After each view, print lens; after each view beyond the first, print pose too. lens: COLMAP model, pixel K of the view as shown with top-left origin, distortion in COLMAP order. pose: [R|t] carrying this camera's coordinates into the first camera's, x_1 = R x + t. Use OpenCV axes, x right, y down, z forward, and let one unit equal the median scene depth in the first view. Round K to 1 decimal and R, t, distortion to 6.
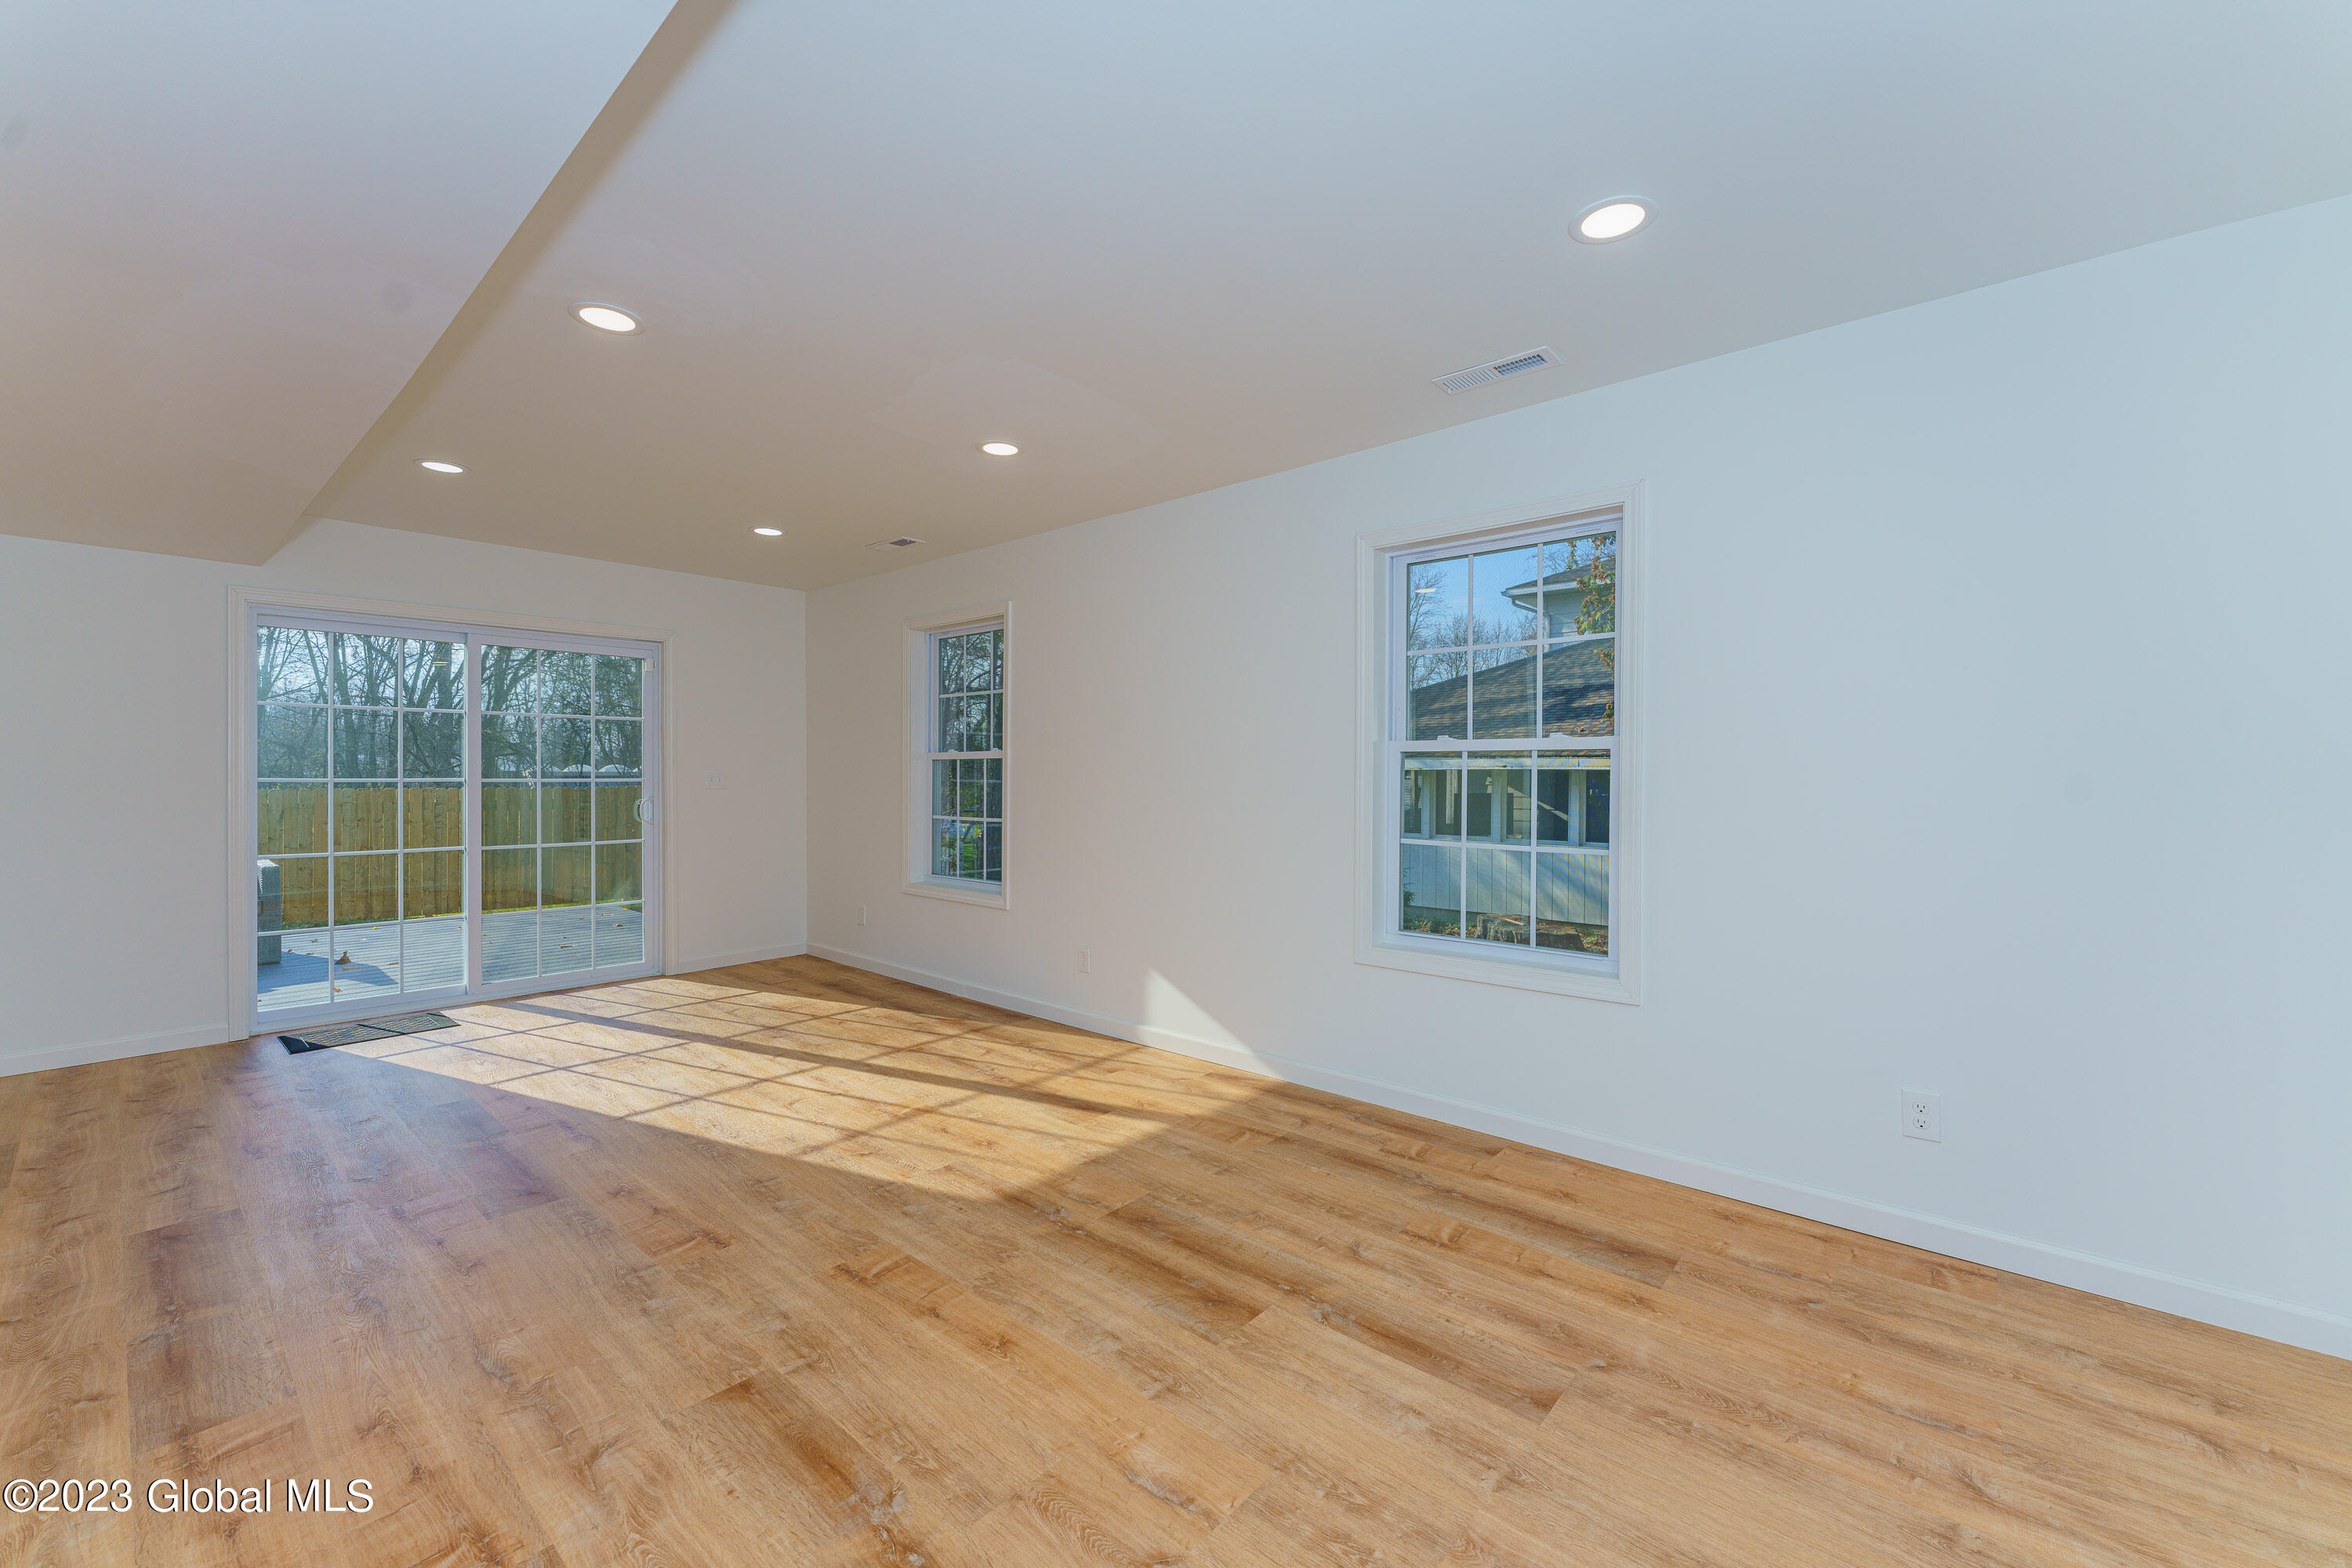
lens RADIAL K [[936.9, 0, 1179.5], [0, 936.9, 784.8], [0, 0, 1]] dist [0.002210, 0.000299]
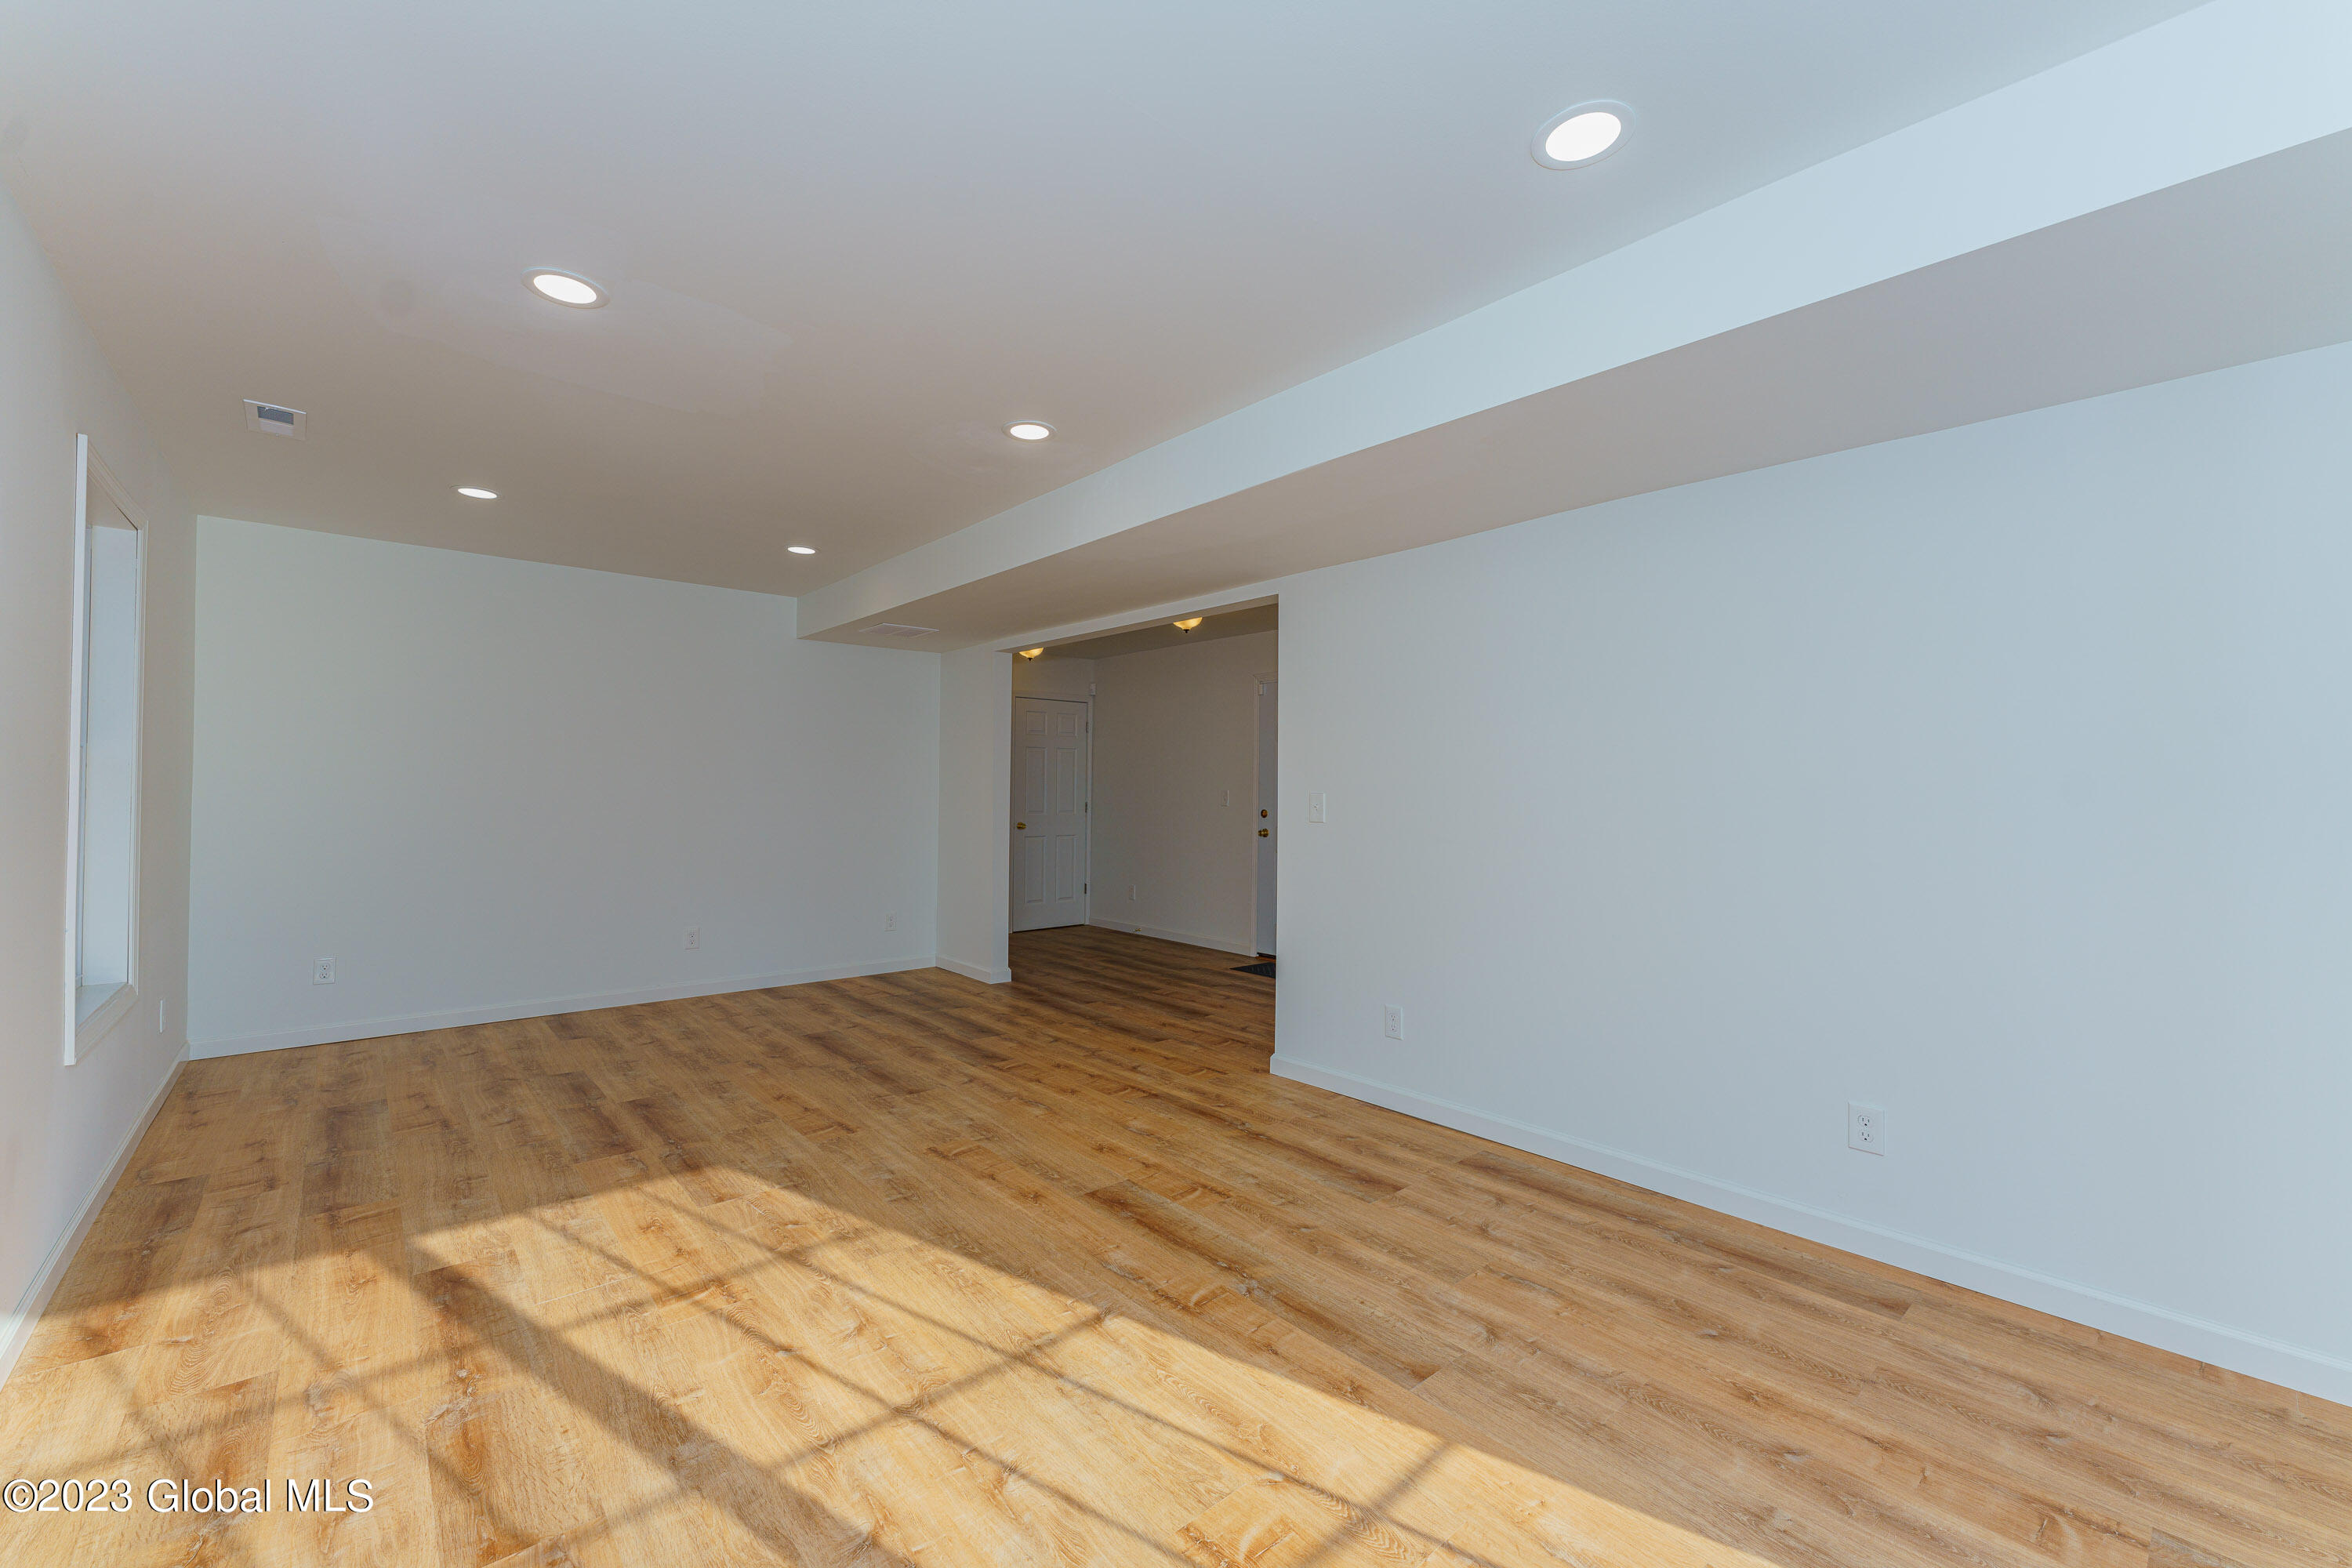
lens RADIAL K [[936.9, 0, 1175.1], [0, 936.9, 775.0], [0, 0, 1]] dist [0.002210, 0.000299]
pose [[-0.991228, -0.006984, 0.131980, -0.792100], [-0.007936, 0.999946, -0.006686, -0.024656], [-0.131926, -0.007674, -0.991230, 1.801876]]
